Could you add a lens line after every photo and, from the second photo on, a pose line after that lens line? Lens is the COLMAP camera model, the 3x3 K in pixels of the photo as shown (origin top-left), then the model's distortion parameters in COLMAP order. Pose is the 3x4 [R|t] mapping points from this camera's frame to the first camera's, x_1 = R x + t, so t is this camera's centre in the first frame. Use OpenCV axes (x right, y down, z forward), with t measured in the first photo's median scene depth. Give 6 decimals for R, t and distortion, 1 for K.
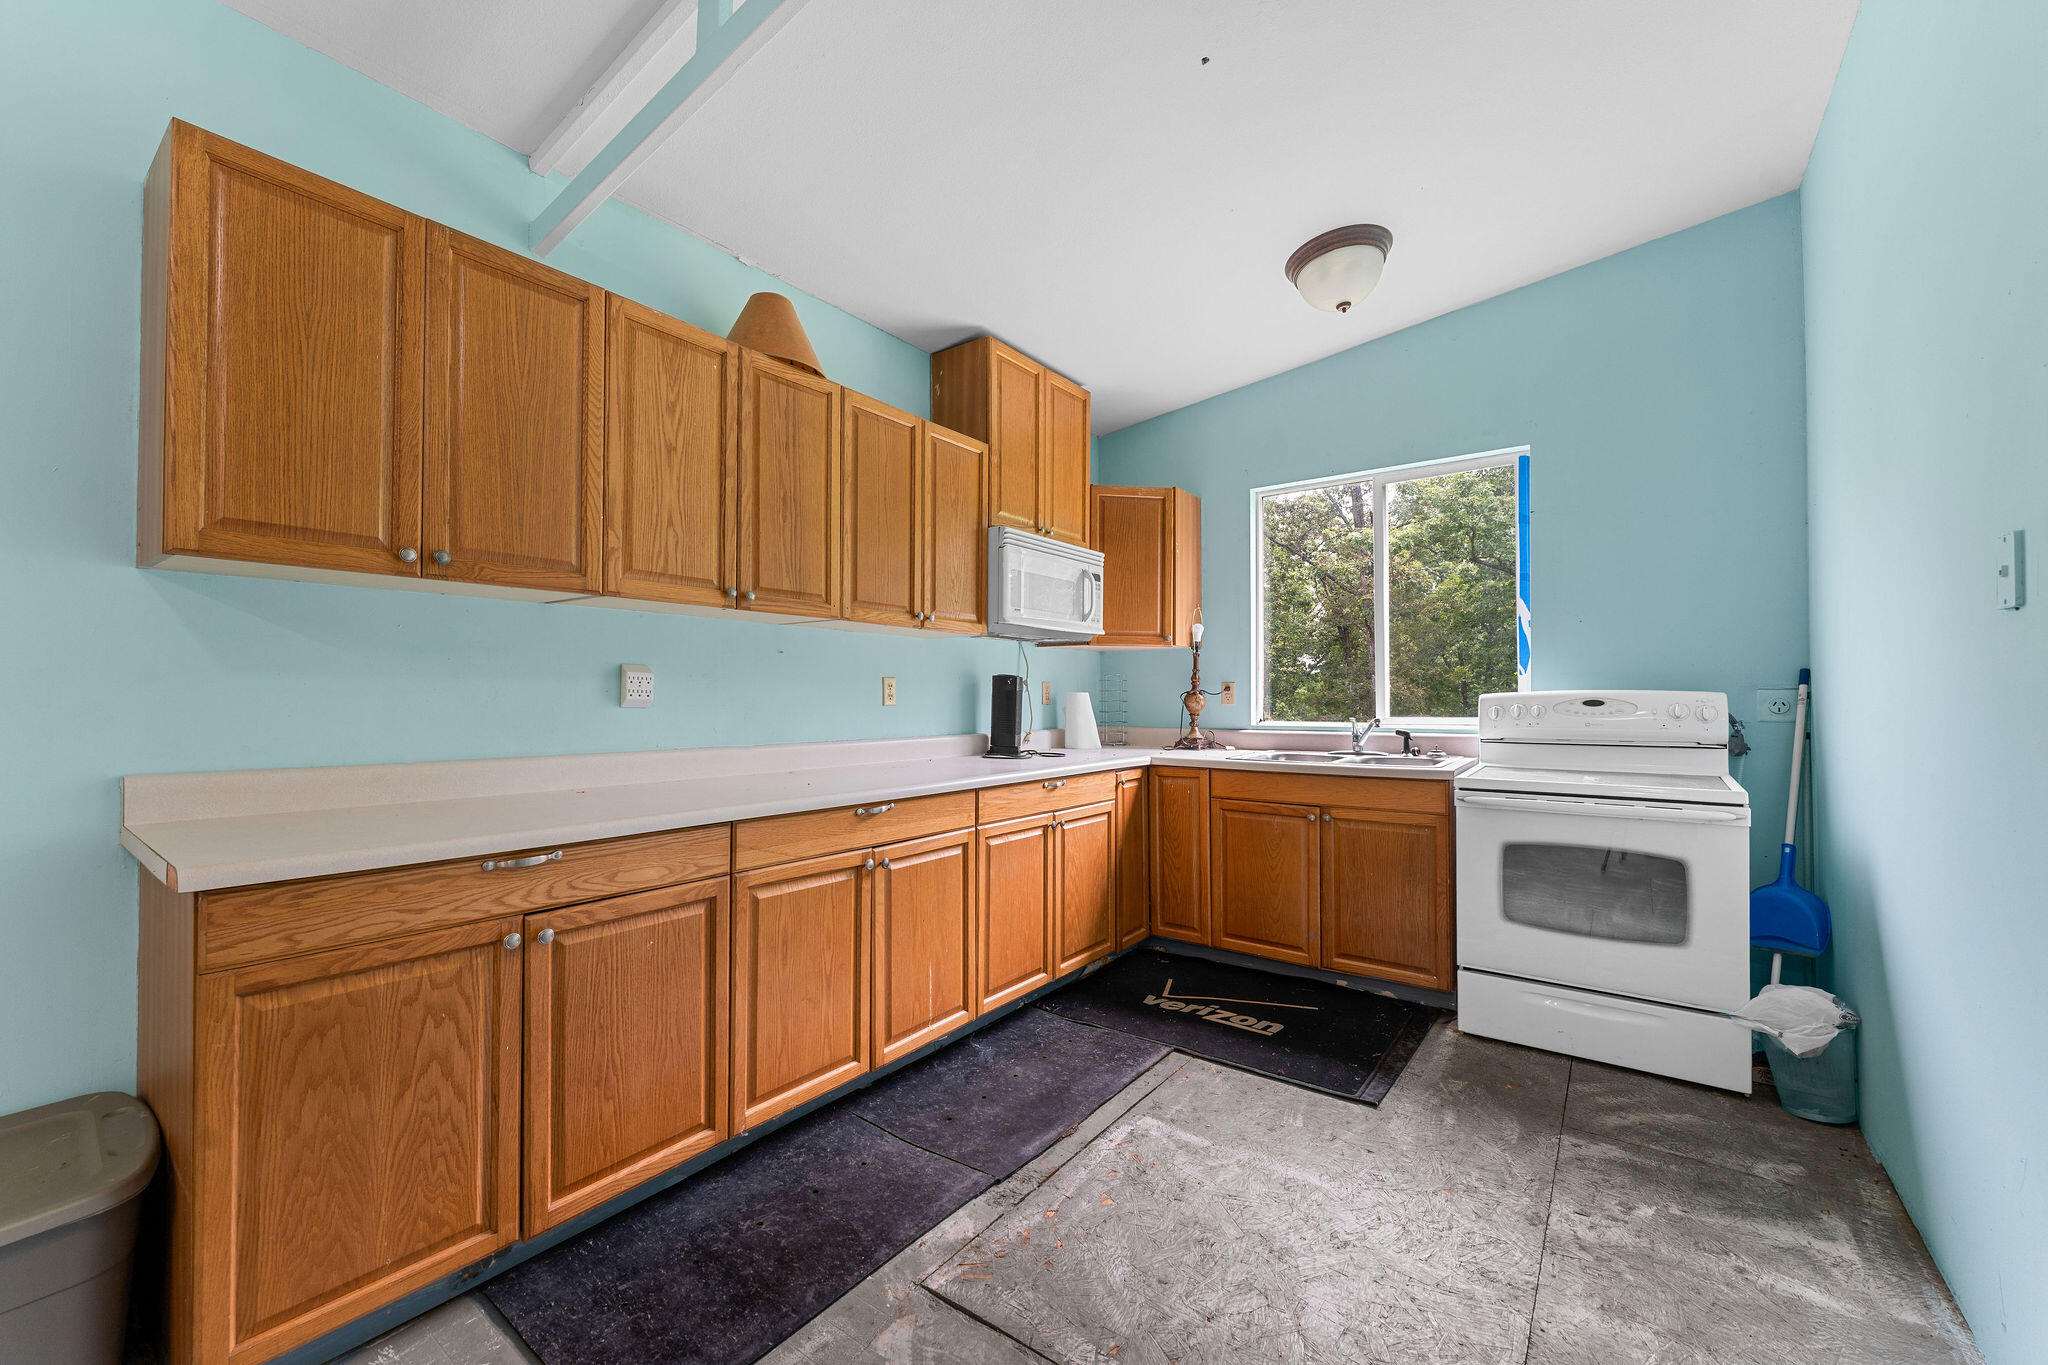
lens RADIAL K [[811.2, 0, 1015.4], [0, 811.2, 685.5], [0, 0, 1]] dist [-0.012670, -0.000493]
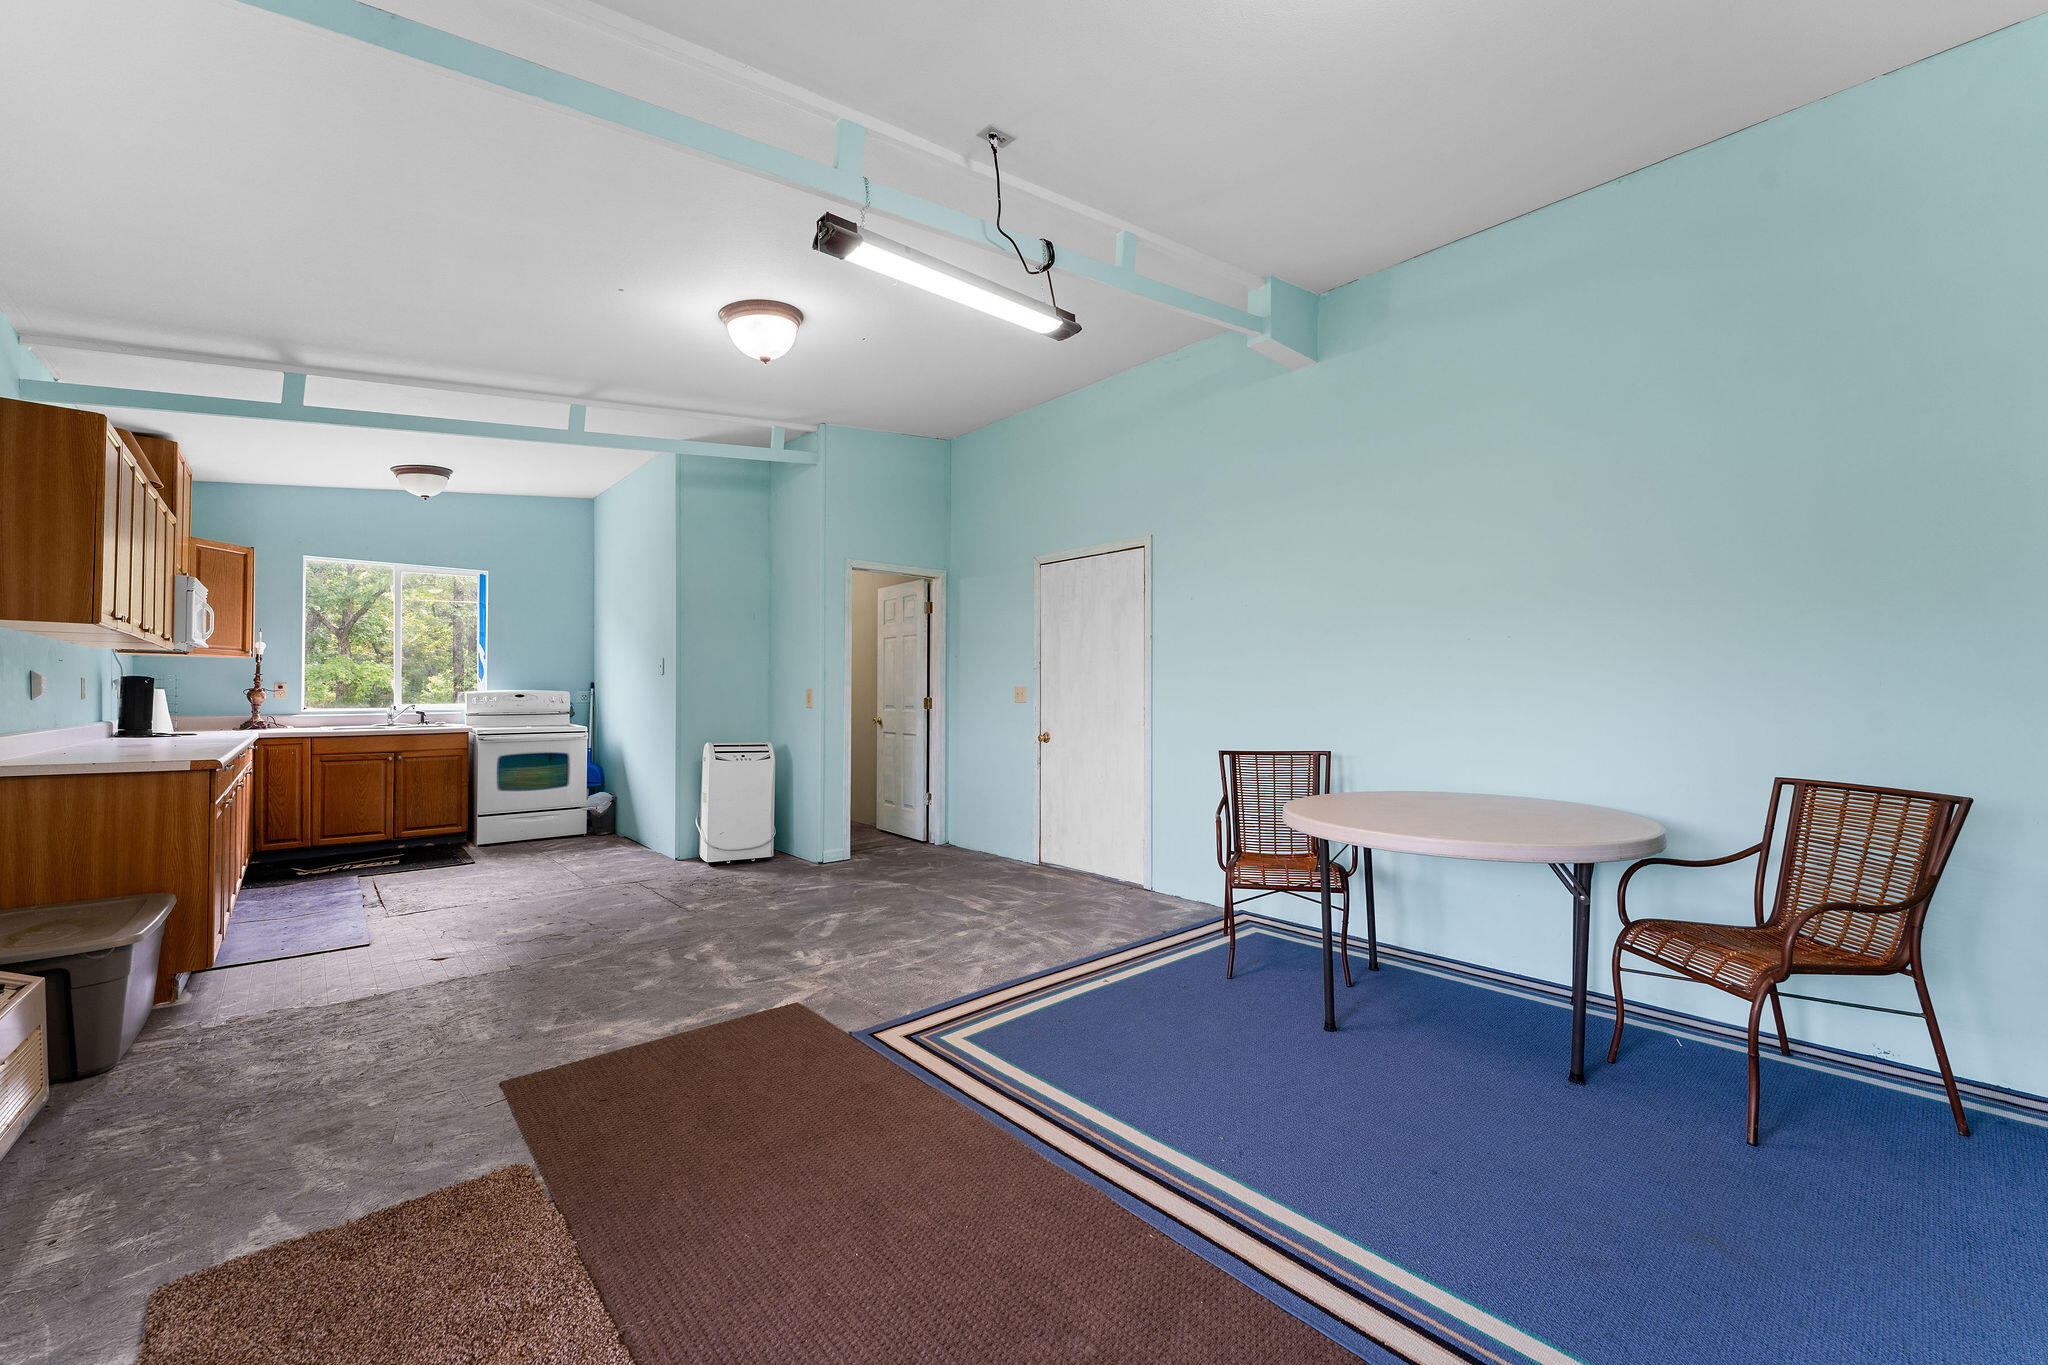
lens RADIAL K [[811.2, 0, 1017.1], [0, 811.2, 684.9], [0, 0, 1]] dist [-0.012670, -0.000493]
pose [[0.188978, 0.010494, 0.981925, -1.177221], [-0.016327, 0.999838, -0.007544, -0.014302], [-0.981845, -0.014606, 0.189119, -0.758645]]
